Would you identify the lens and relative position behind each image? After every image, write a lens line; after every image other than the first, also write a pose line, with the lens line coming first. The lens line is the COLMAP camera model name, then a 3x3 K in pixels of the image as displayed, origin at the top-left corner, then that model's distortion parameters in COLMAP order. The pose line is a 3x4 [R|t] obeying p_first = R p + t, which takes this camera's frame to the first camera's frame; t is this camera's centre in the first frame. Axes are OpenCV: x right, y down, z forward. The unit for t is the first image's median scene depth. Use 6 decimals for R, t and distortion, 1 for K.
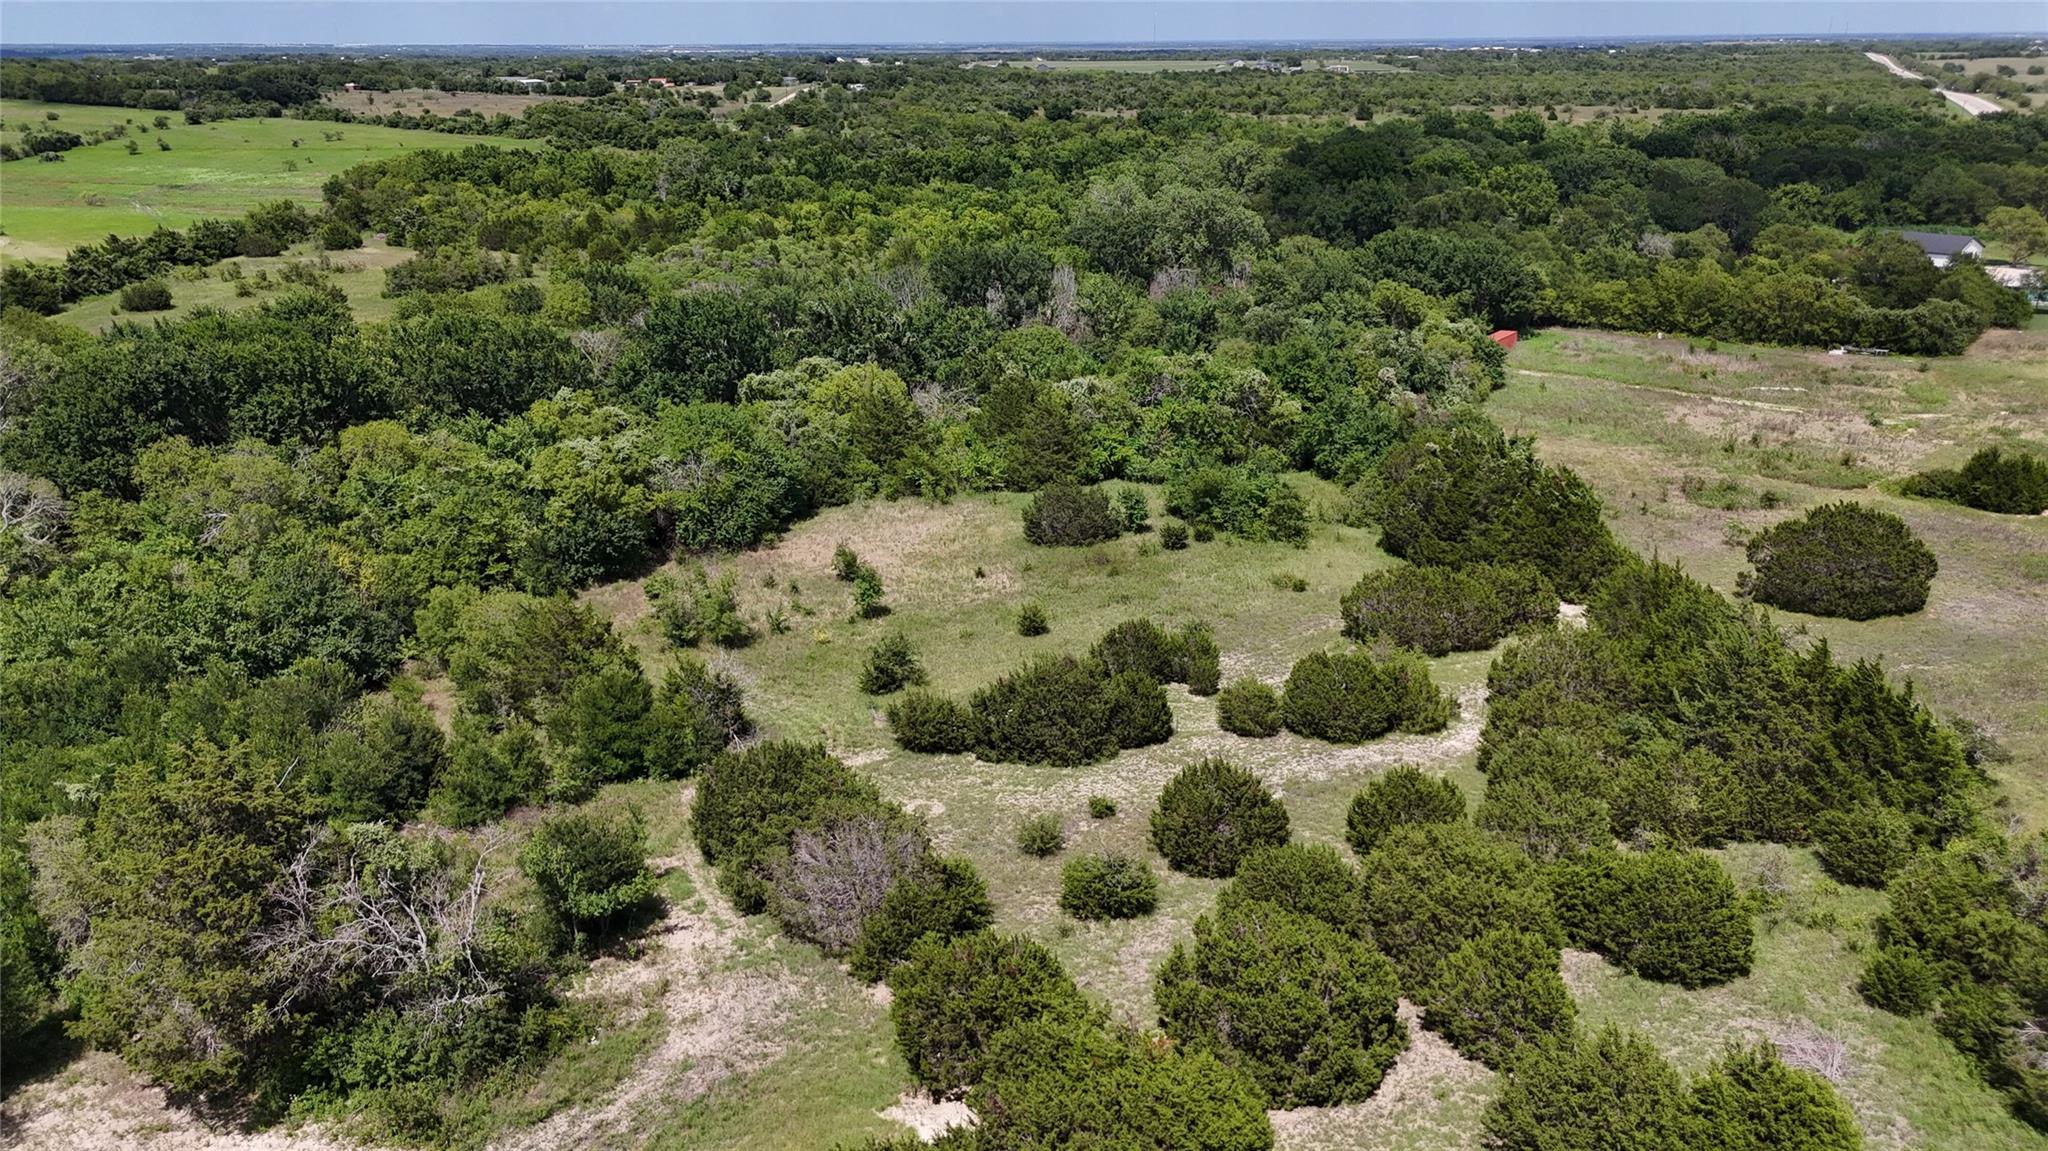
lens RADIAL K [[1490.4, 0, 1024.3], [0, 1490.4, 581.4], [0, 0, 1]] dist [0.053659, -0.056132]
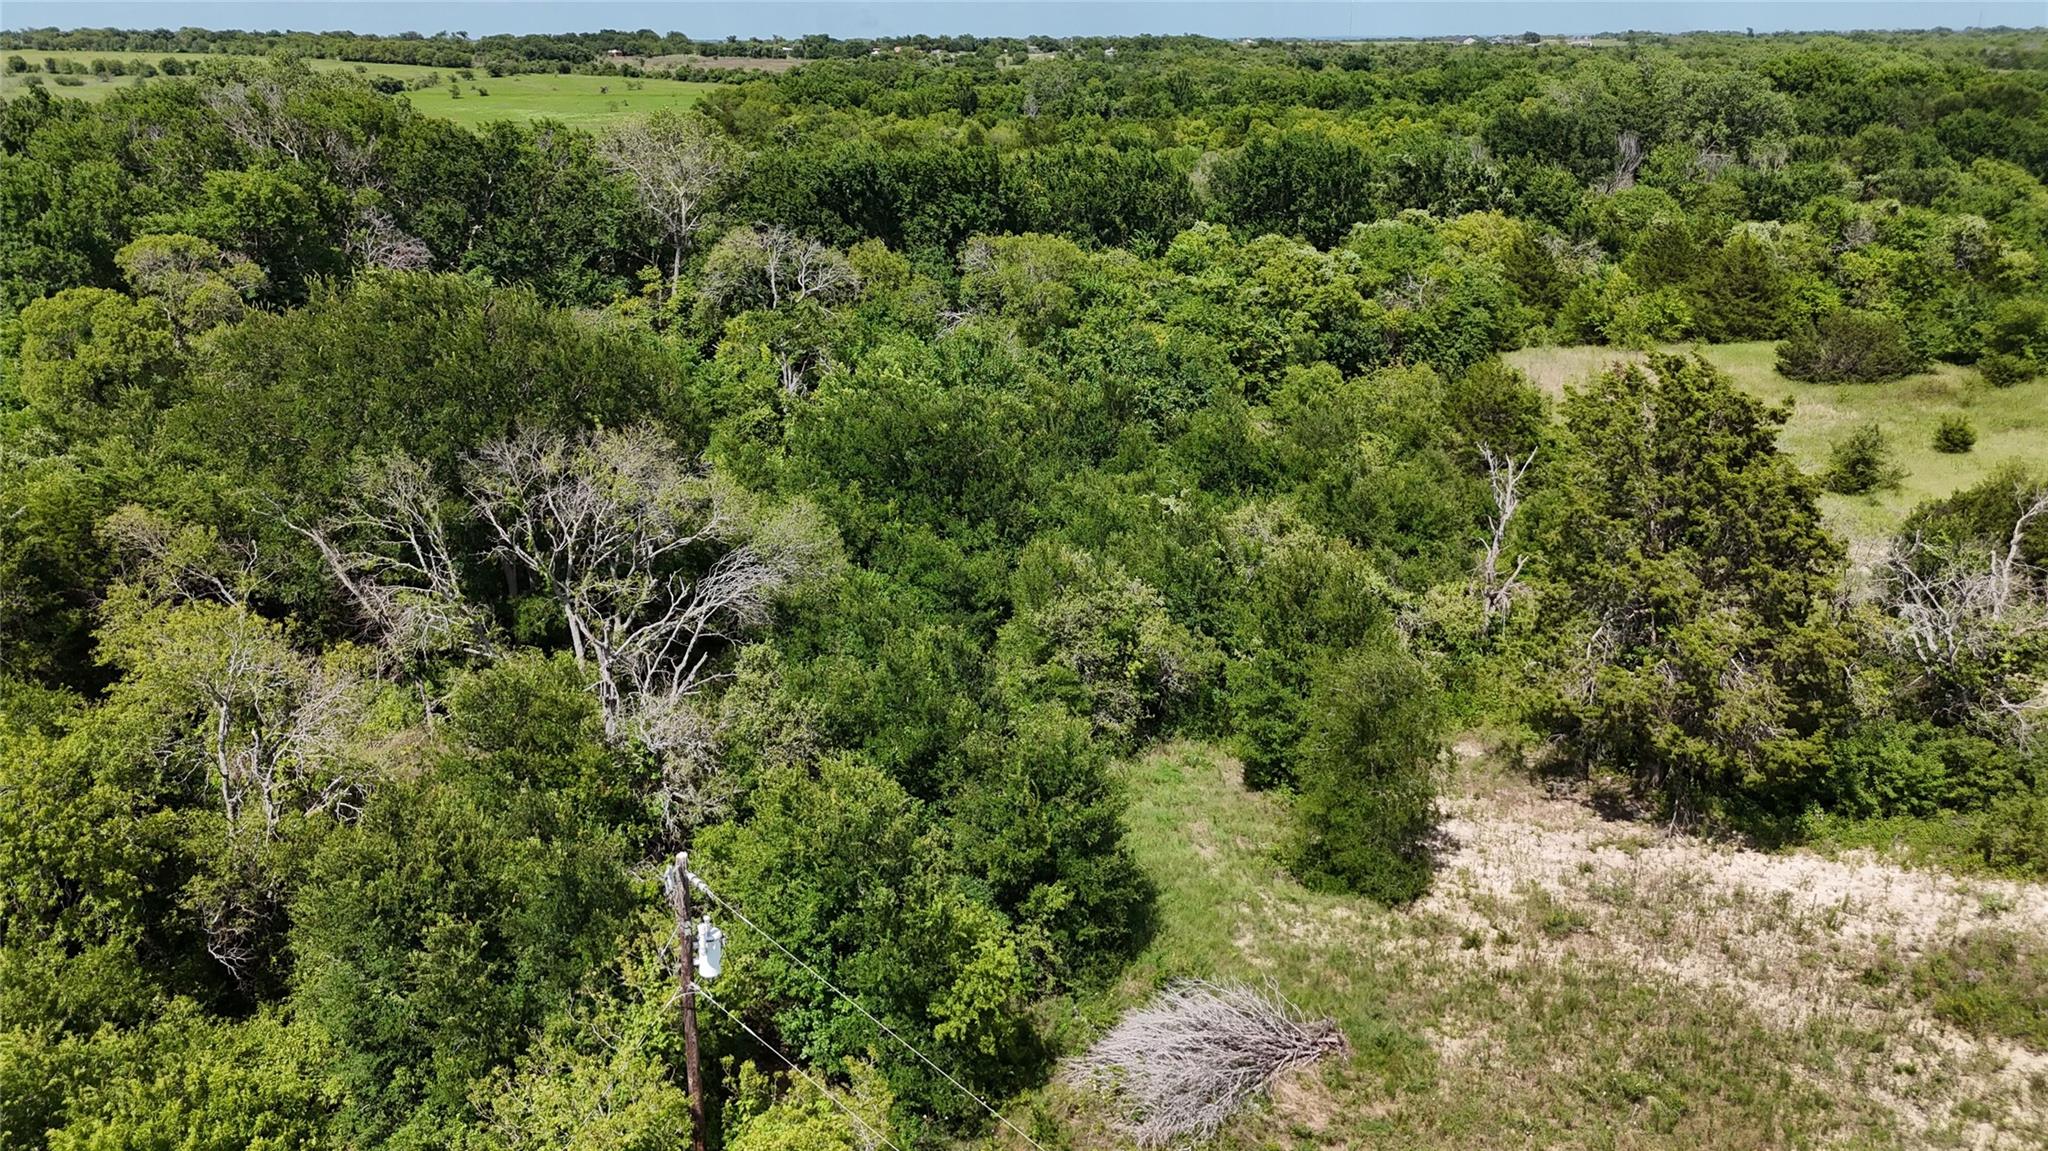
lens RADIAL K [[1493.9, 0, 1025.9], [0, 1493.9, 570.7], [0, 0, 1]] dist [0.046176, -0.043062]
pose [[0.994386, 0.034466, -0.100040, -0.216998], [-0.034941, 0.999385, -0.002998, 0.062795], [0.099876, 0.006476, 0.994979, 0.056172]]
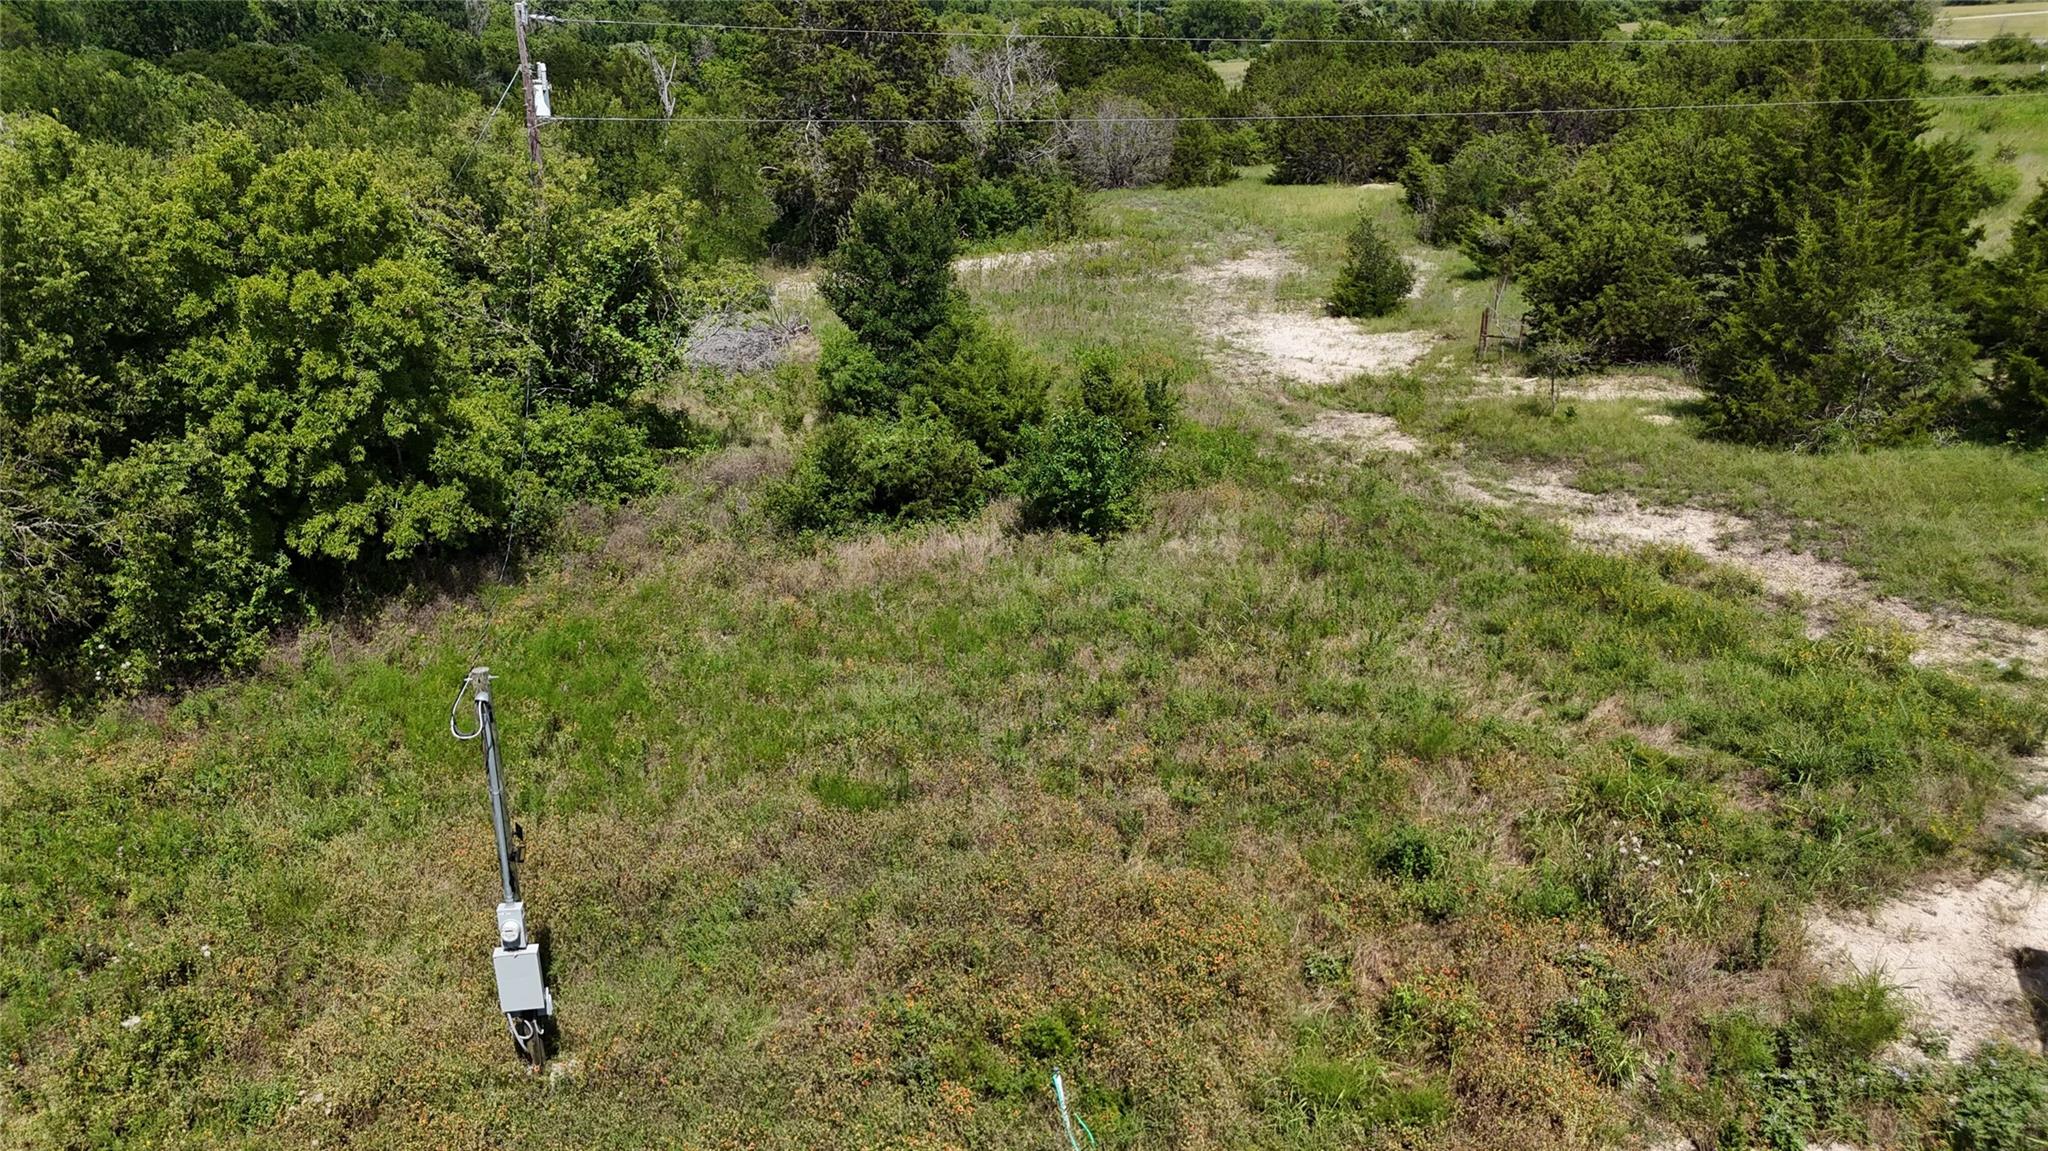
lens RADIAL K [[1490.4, 0, 1024.3], [0, 1490.4, 581.4], [0, 0, 1]] dist [0.053659, -0.056132]
pose [[0.787948, -0.226620, 0.572522, -0.307918], [0.211920, 0.972813, 0.093406, 0.133937], [-0.578124, 0.047729, 0.814552, 0.021550]]
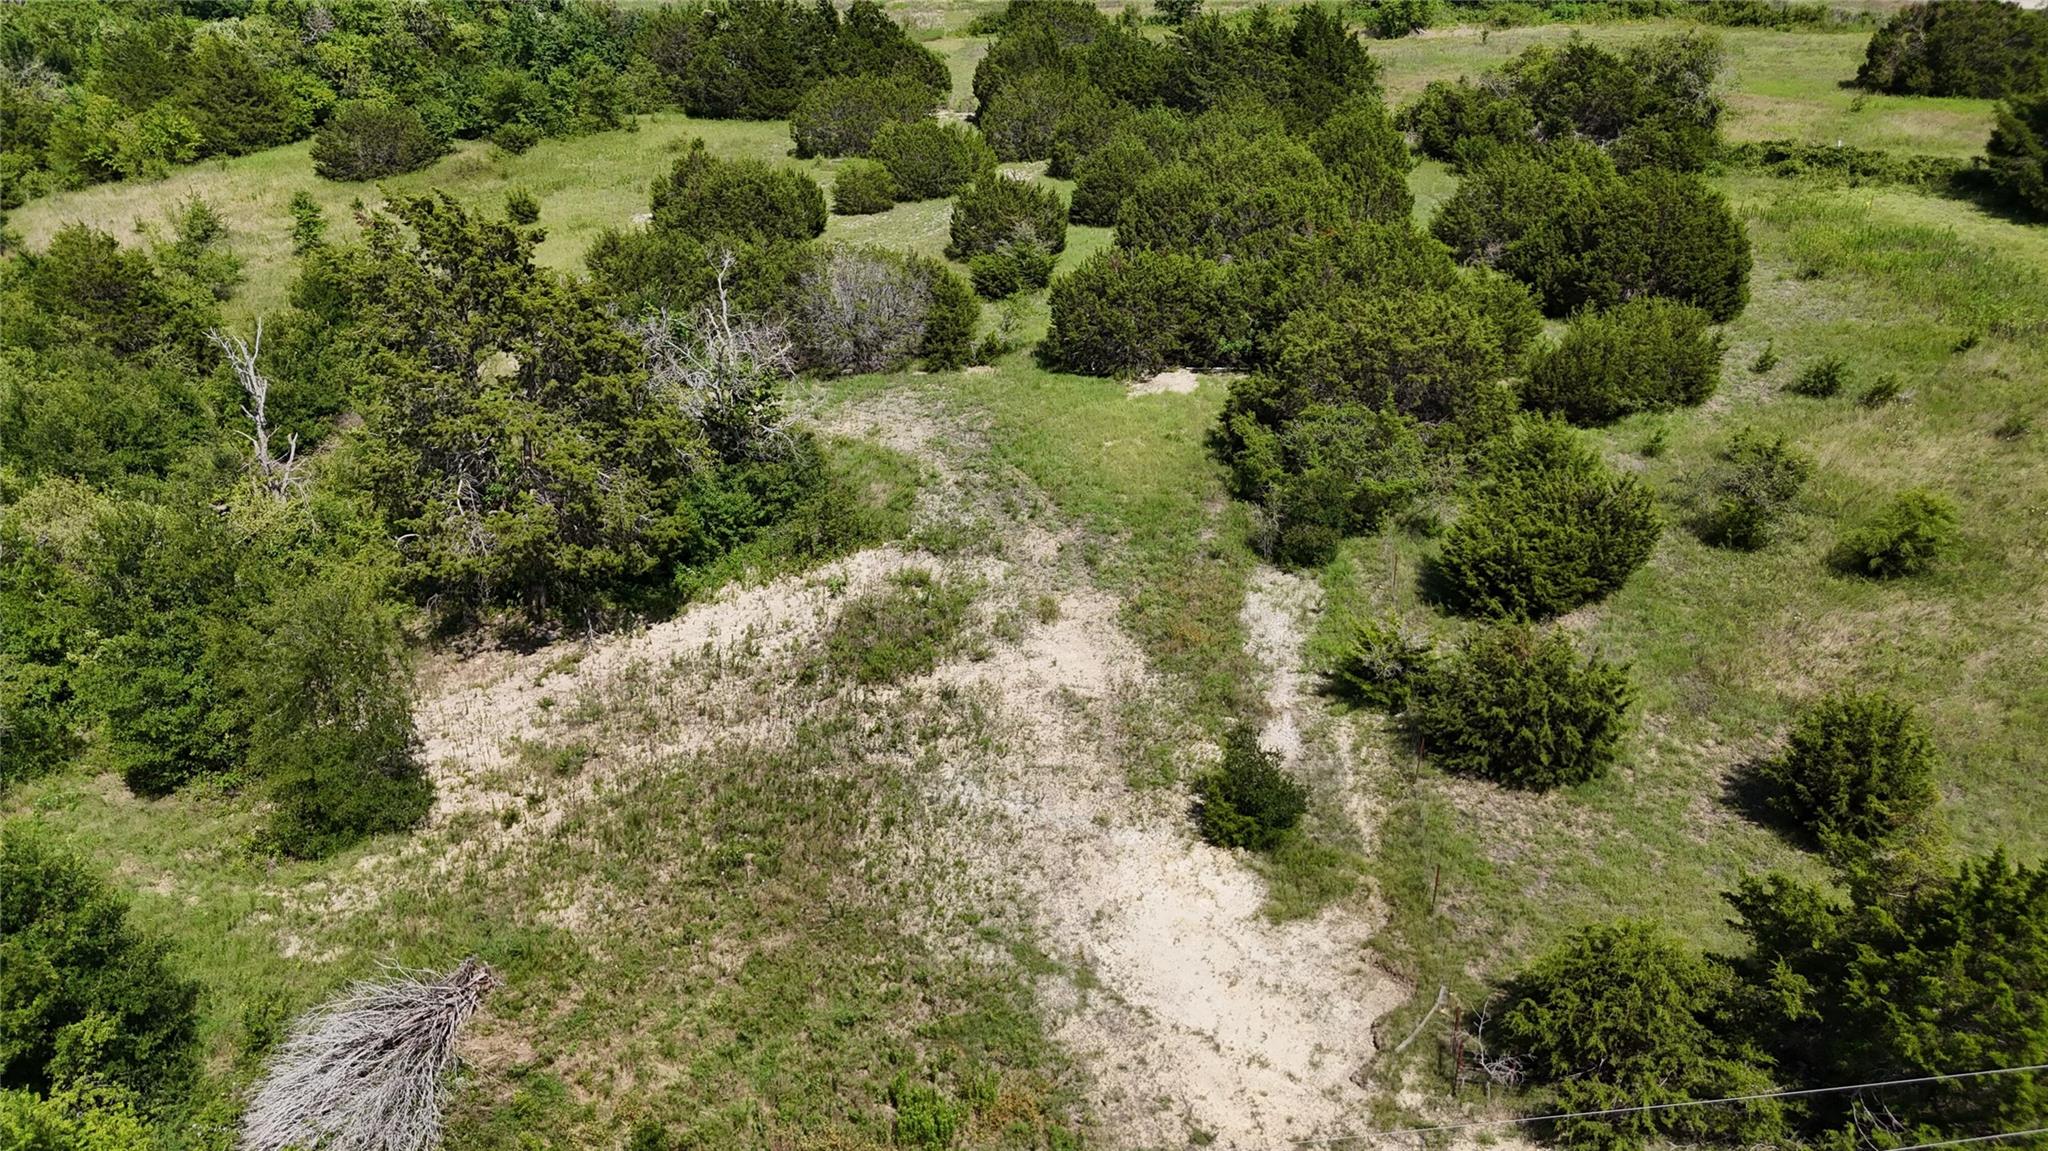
lens RADIAL K [[1490.4, 0, 1024.3], [0, 1490.4, 581.4], [0, 0, 1]] dist [0.053659, -0.056132]
pose [[0.654240, -0.354270, 0.668179, -0.250990], [0.259903, 0.935009, 0.241263, 0.050492], [-0.710226, 0.015818, 0.703796, 0.070055]]
